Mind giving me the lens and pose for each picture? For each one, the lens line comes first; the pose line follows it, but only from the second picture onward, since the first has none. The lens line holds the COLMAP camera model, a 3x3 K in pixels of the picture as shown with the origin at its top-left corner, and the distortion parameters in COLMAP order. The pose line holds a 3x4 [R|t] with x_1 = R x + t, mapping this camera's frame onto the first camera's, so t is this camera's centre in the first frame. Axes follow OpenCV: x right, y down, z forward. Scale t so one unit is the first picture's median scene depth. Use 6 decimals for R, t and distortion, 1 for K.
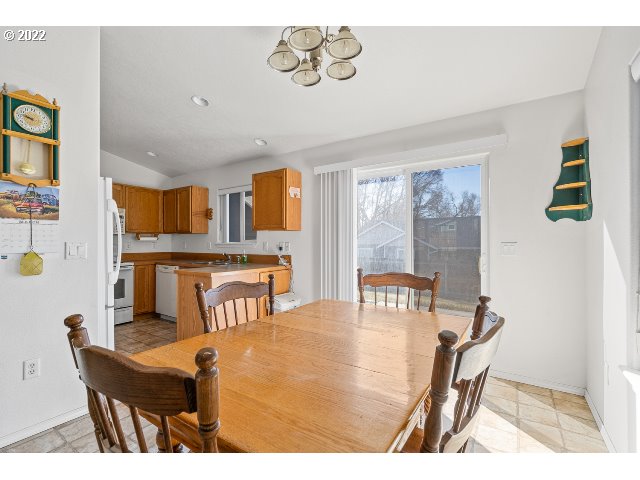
lens RADIAL K [[304.5, 0, 320.0], [0, 304.5, 240.0], [0, 0, 1]] dist [-0.000265, -0.000469]
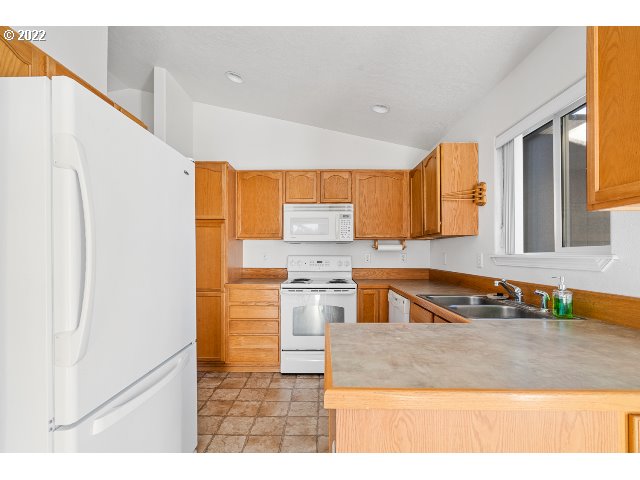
lens RADIAL K [[304.5, 0, 320.0], [0, 304.5, 240.0], [0, 0, 1]] dist [-0.000265, -0.000469]
pose [[0.552490, -0.034198, -0.832818, -0.105656], [0.002044, 0.999211, -0.039675, 0.006139], [0.833517, 0.020218, 0.552124, 0.538624]]
